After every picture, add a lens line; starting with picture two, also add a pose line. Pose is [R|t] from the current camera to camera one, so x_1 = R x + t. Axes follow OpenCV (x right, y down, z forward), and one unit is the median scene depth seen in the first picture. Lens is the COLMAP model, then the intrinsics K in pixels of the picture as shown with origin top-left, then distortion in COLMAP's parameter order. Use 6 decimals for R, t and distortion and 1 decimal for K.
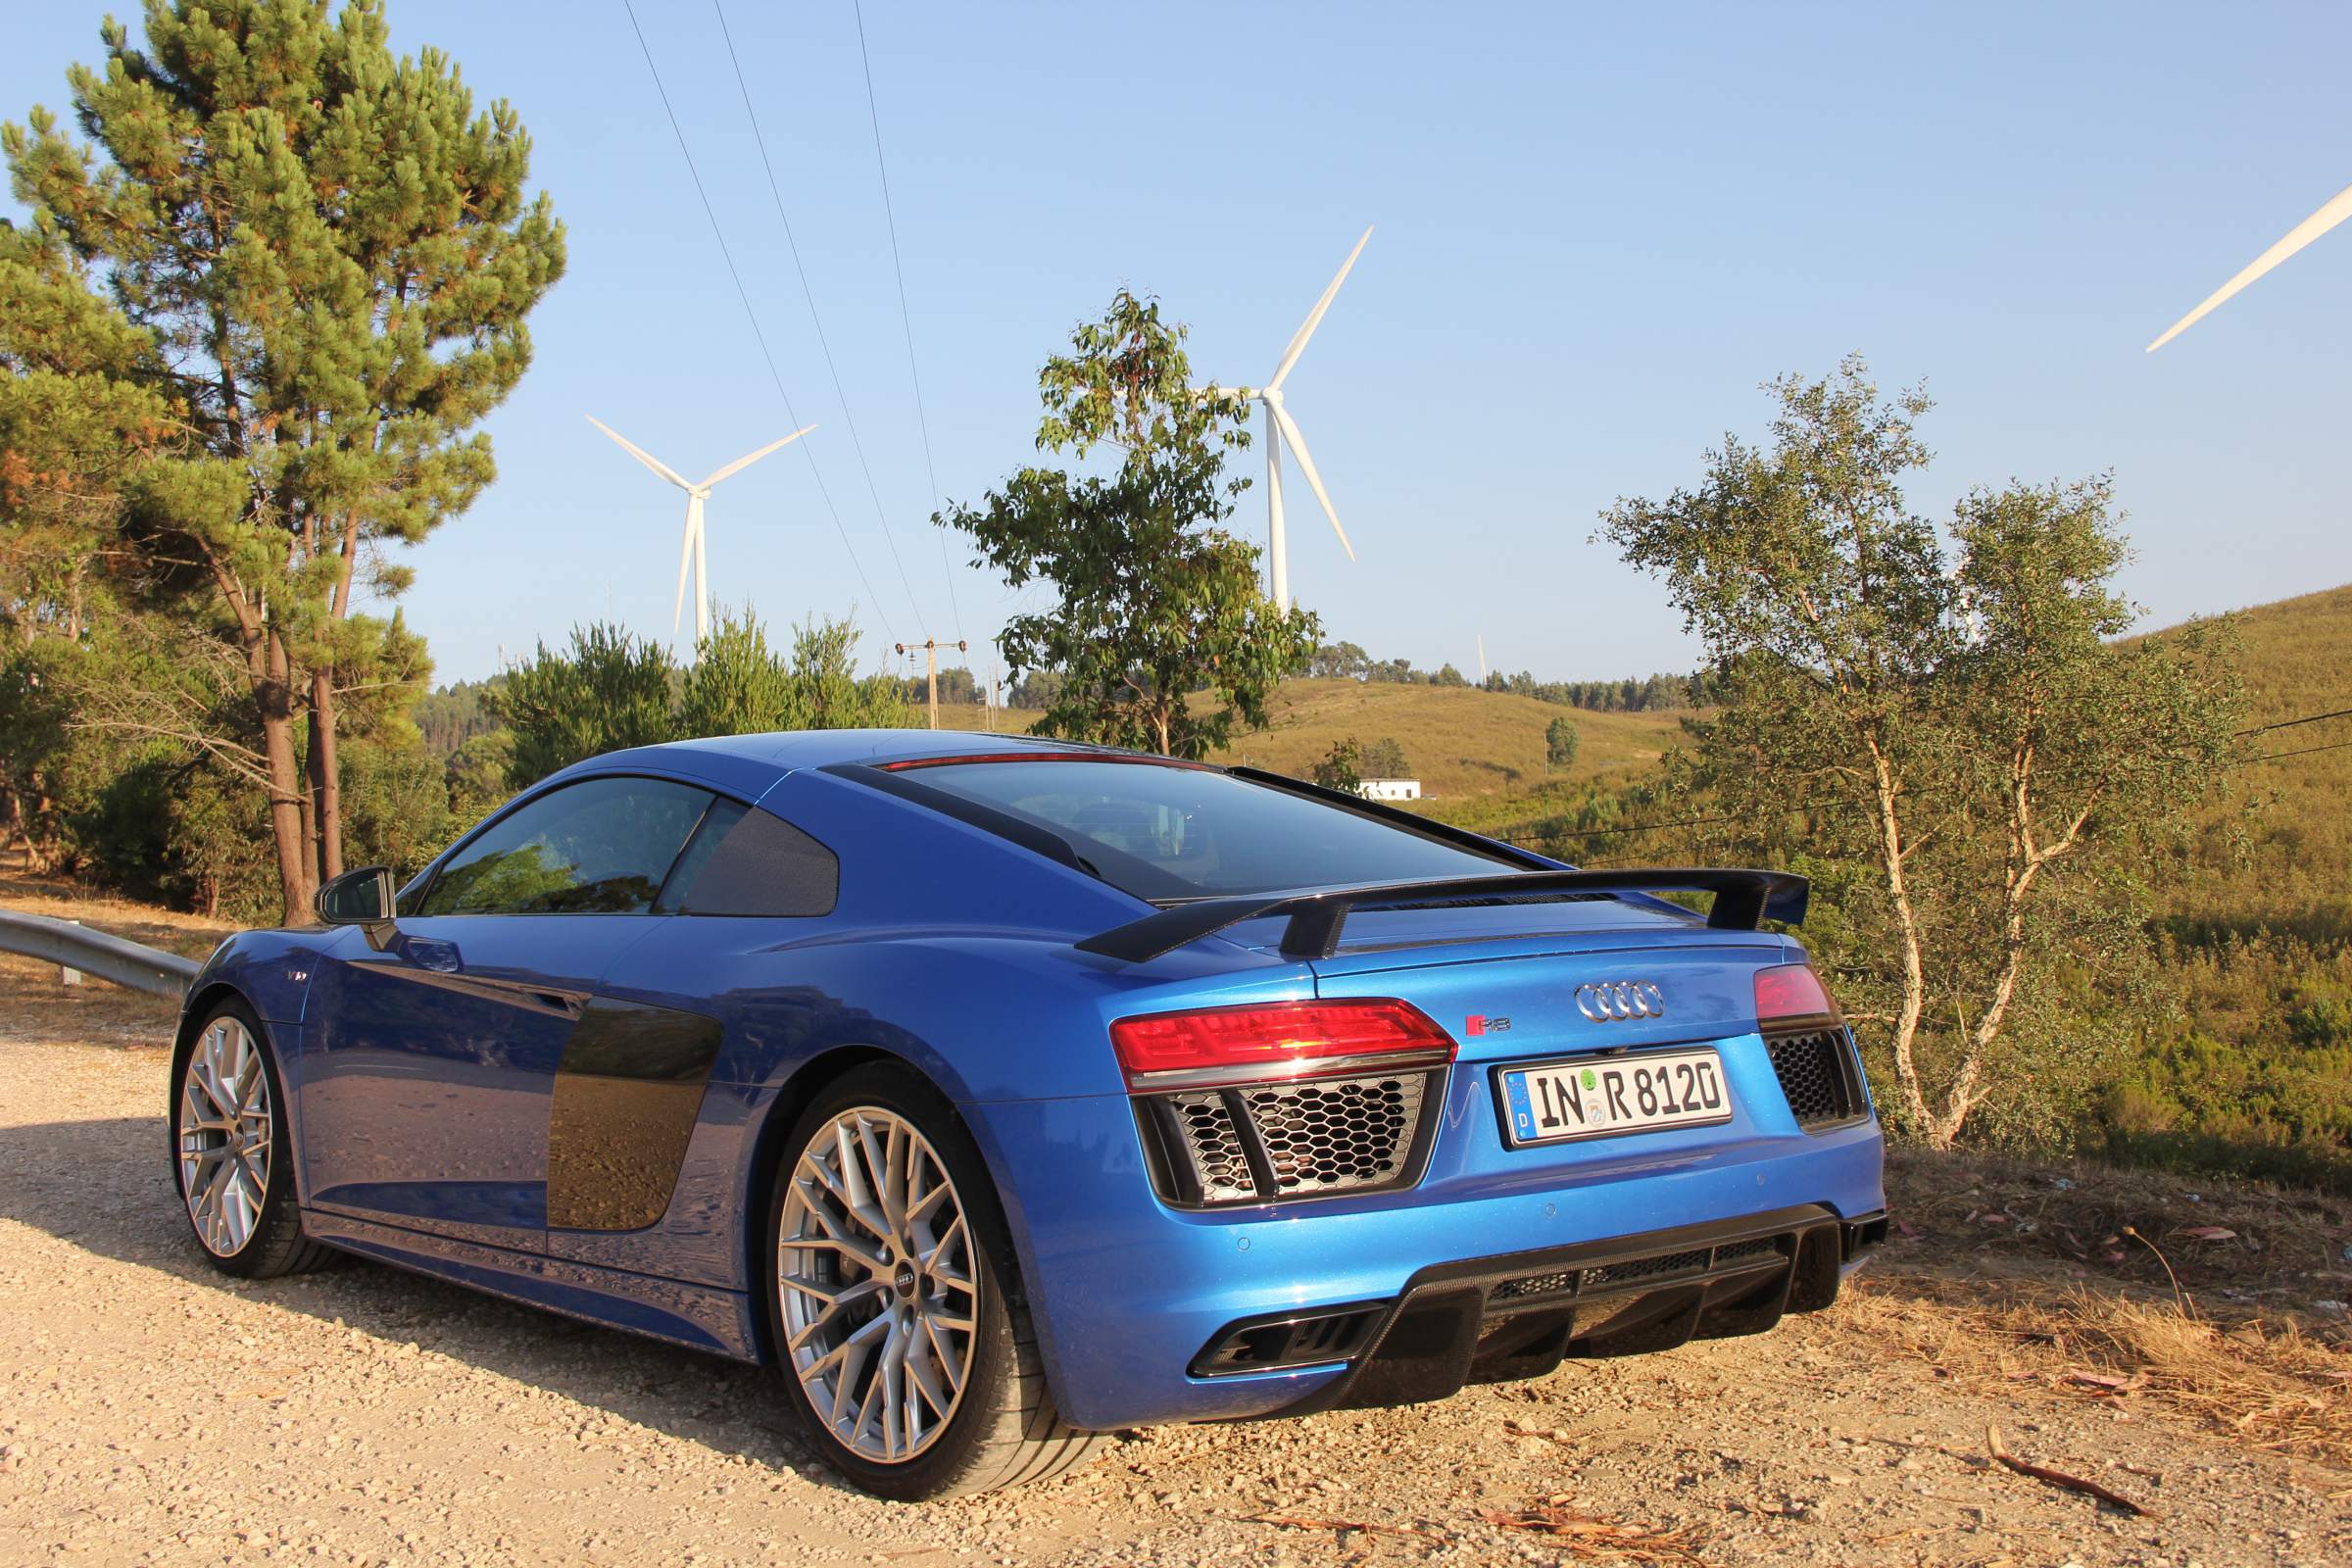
lens RADIAL K [[2789.1, 0, 1184.1], [0, 2789.1, 774.8], [0, 0, 1]] dist [-0.017418, 0.000000]
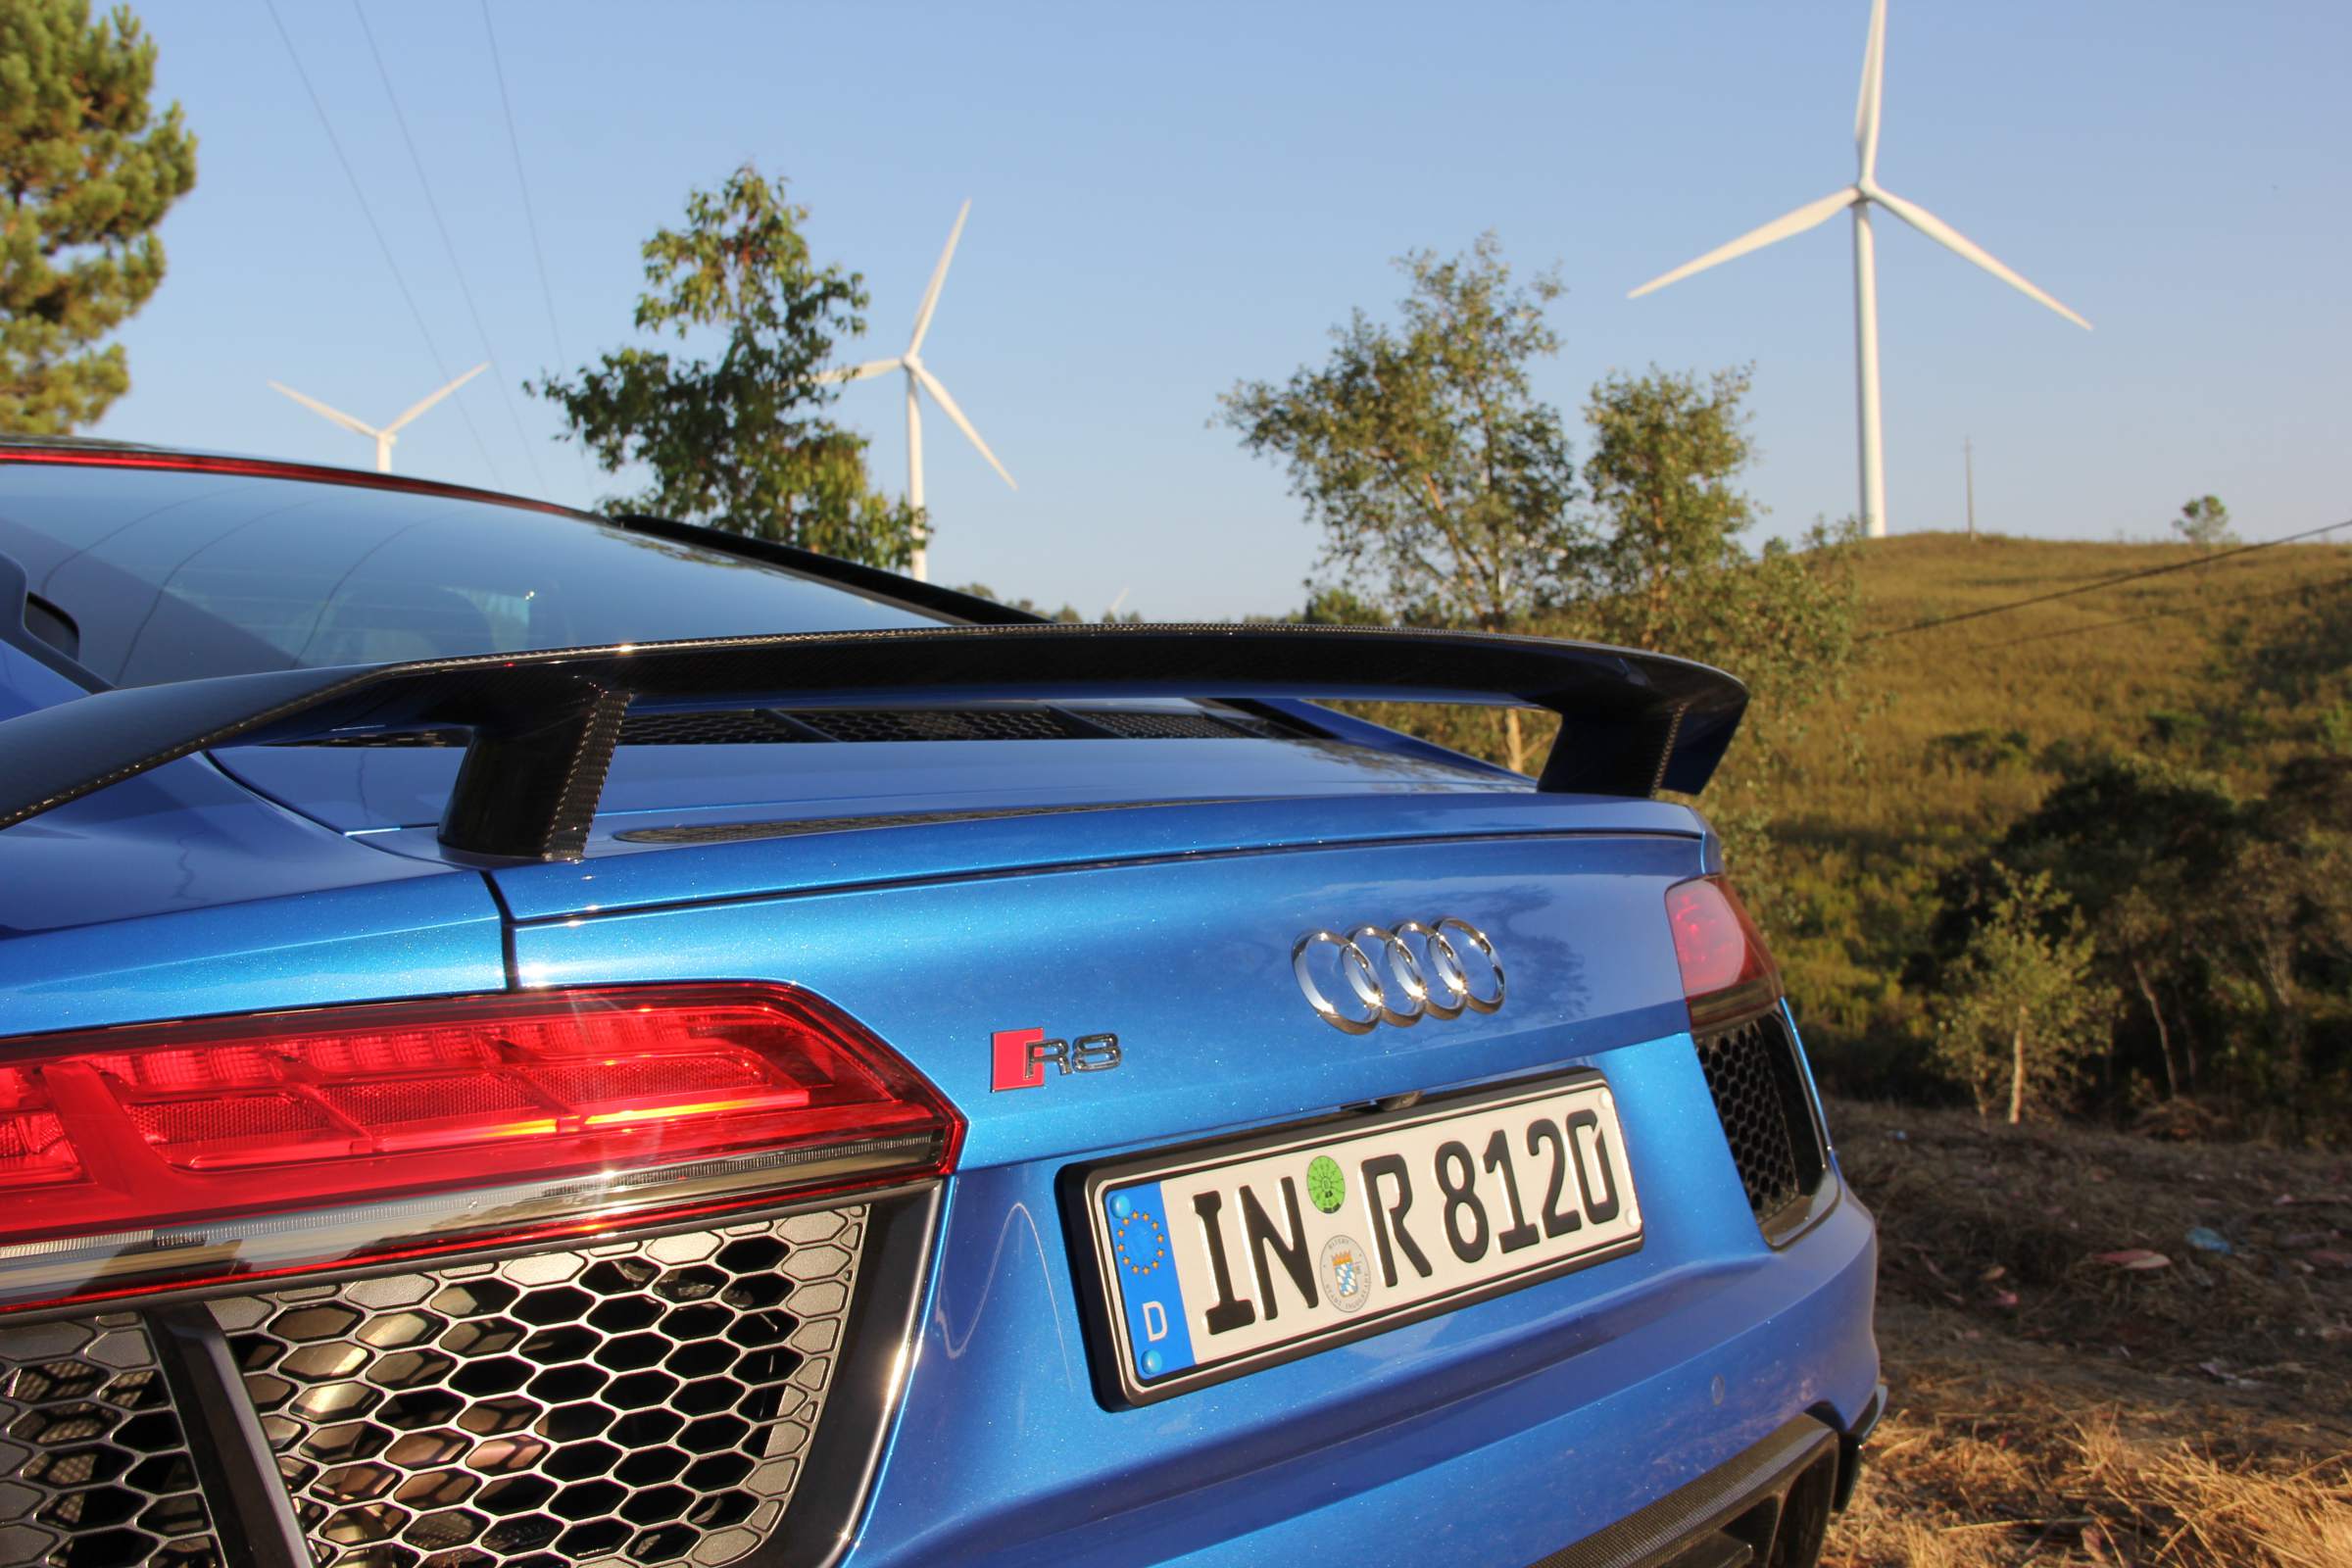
lens RADIAL K [[2414.9, 0, 1190.7], [0, 2414.9, 774.6], [0, 0, 1]] dist [0.015927, 0.000000]
pose [[0.989688, 0.002329, 0.143219, 0.021540], [-0.006510, 0.999566, 0.028729, 0.012086], [-0.143090, -0.029366, 0.989274, 0.183341]]
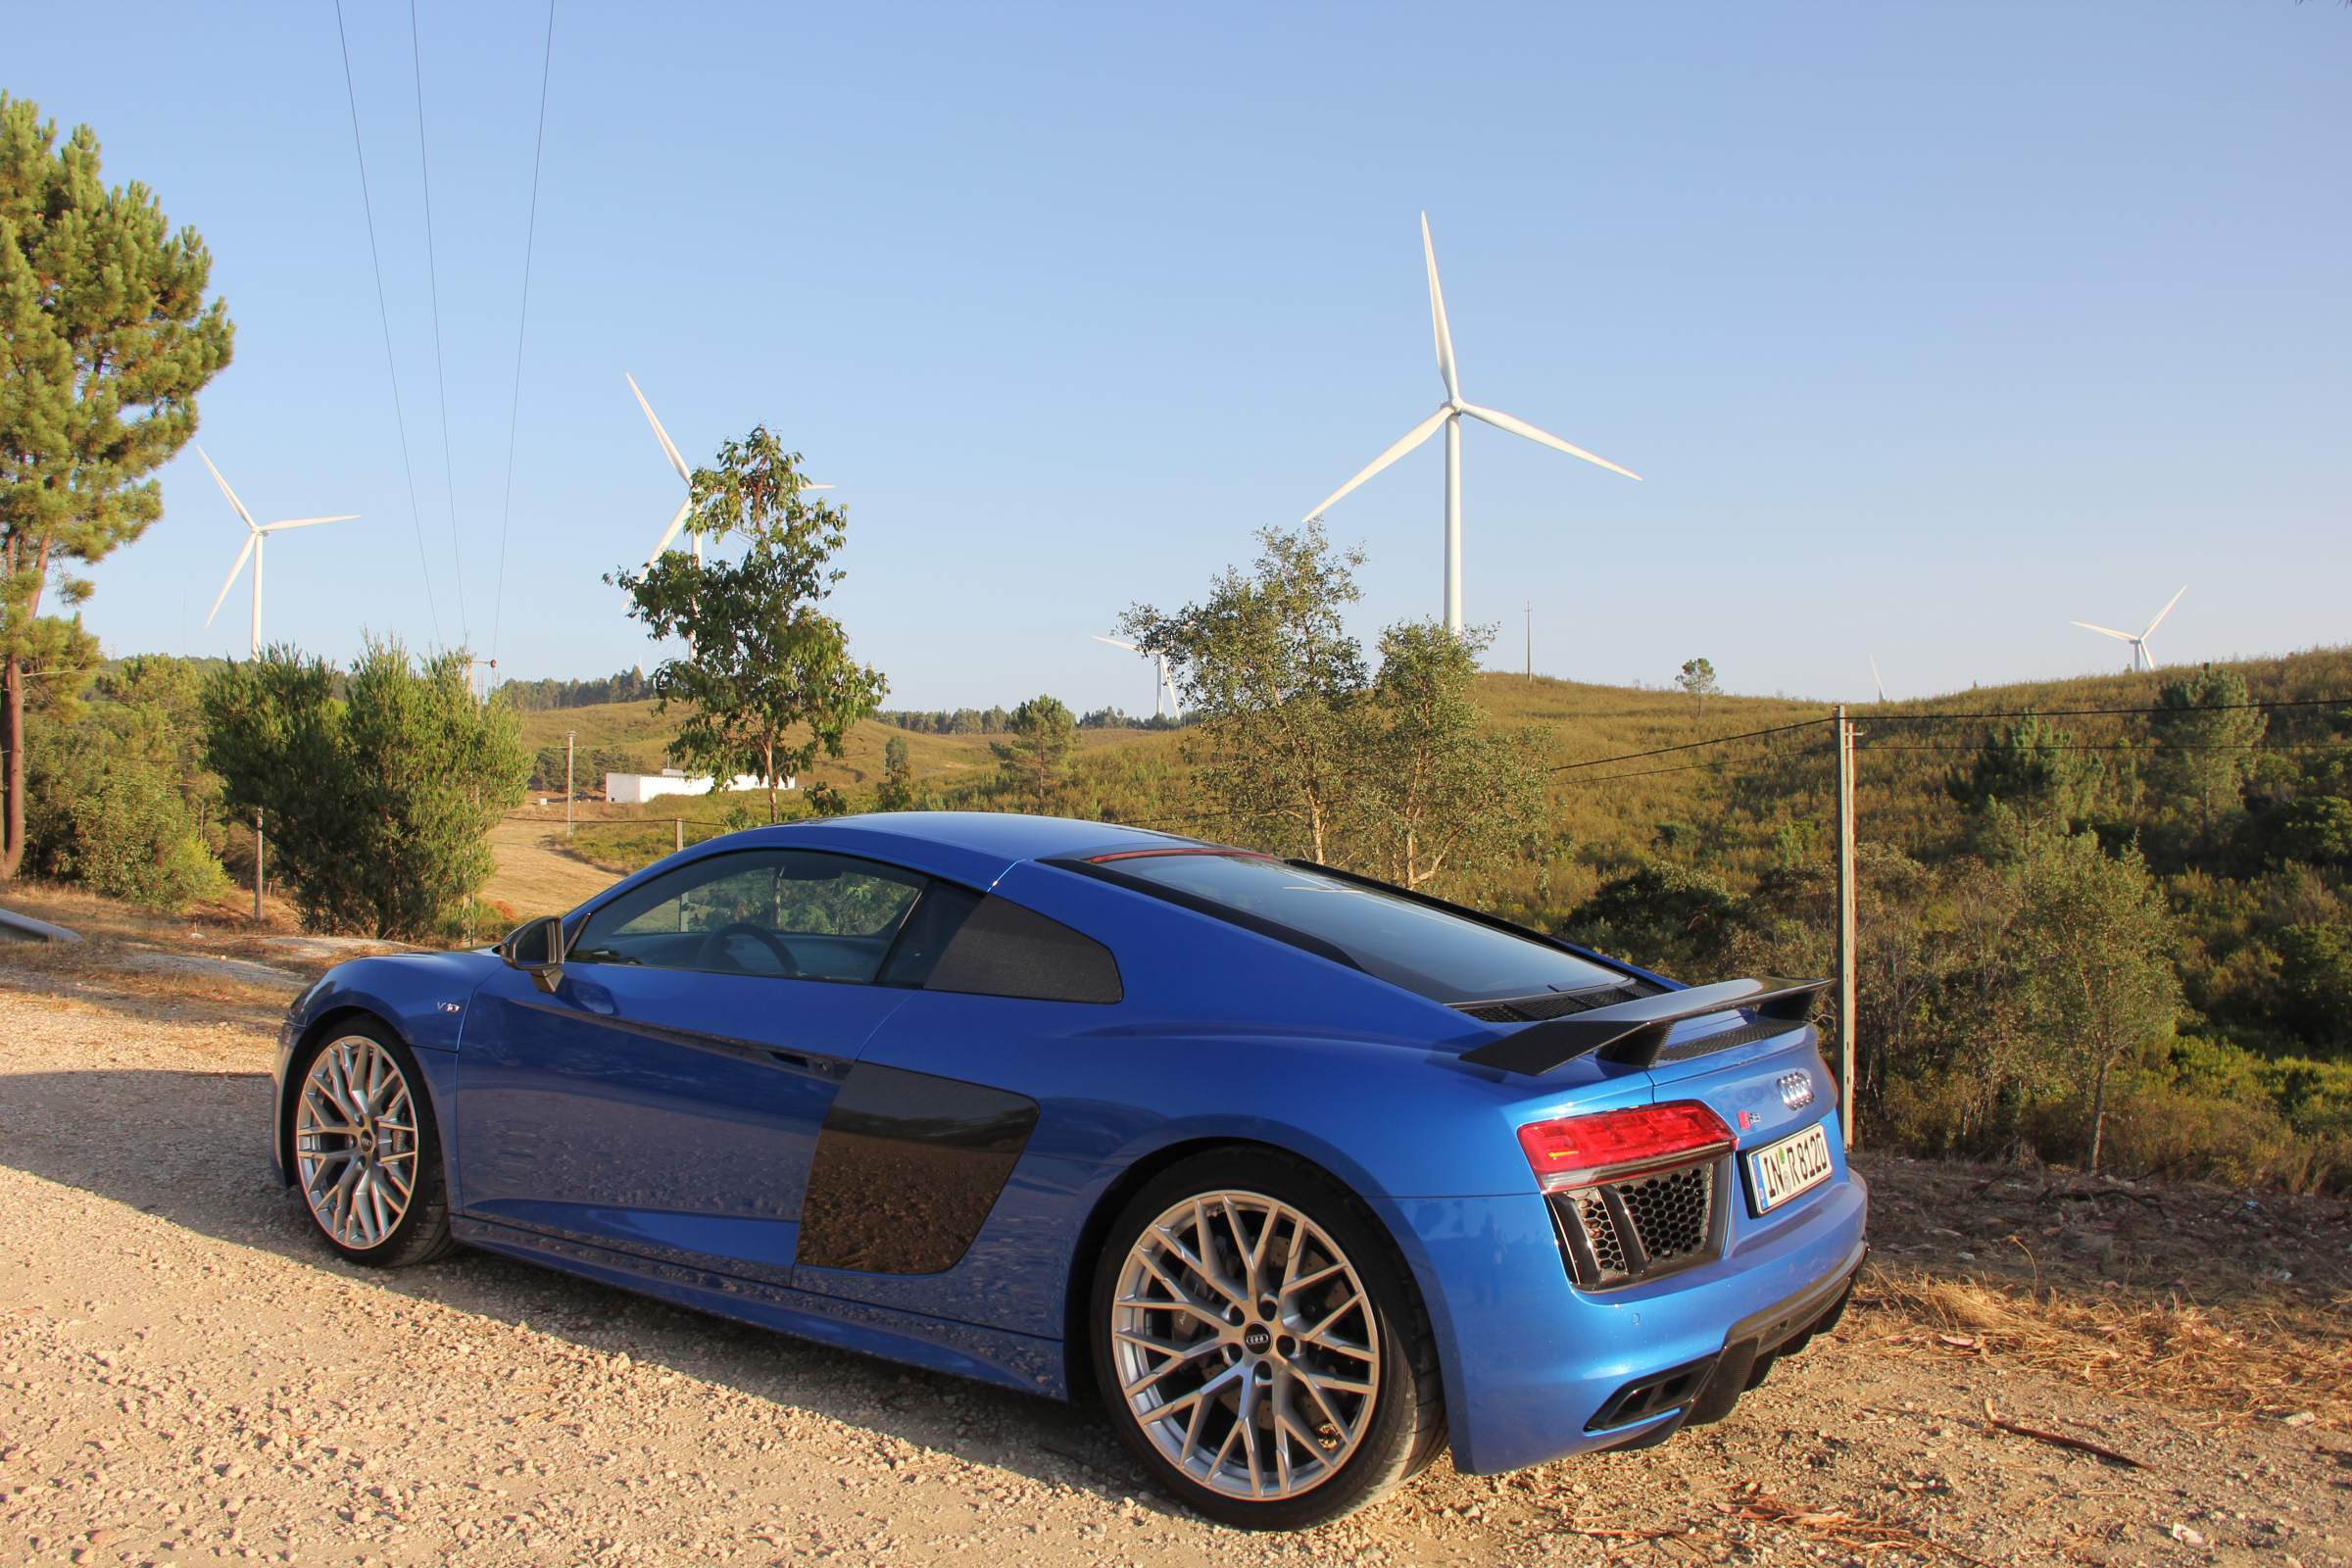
lens RADIAL K [[1983.0, 0, 1174.8], [0, 1983.0, 782.2], [0, 0, 1]] dist [-0.172748, 0.102064]
pose [[0.958167, 0.048995, 0.281984, -0.099140], [-0.050017, 0.998742, -0.003578, -0.011100], [-0.281805, -0.010676, 0.959412, 0.065731]]
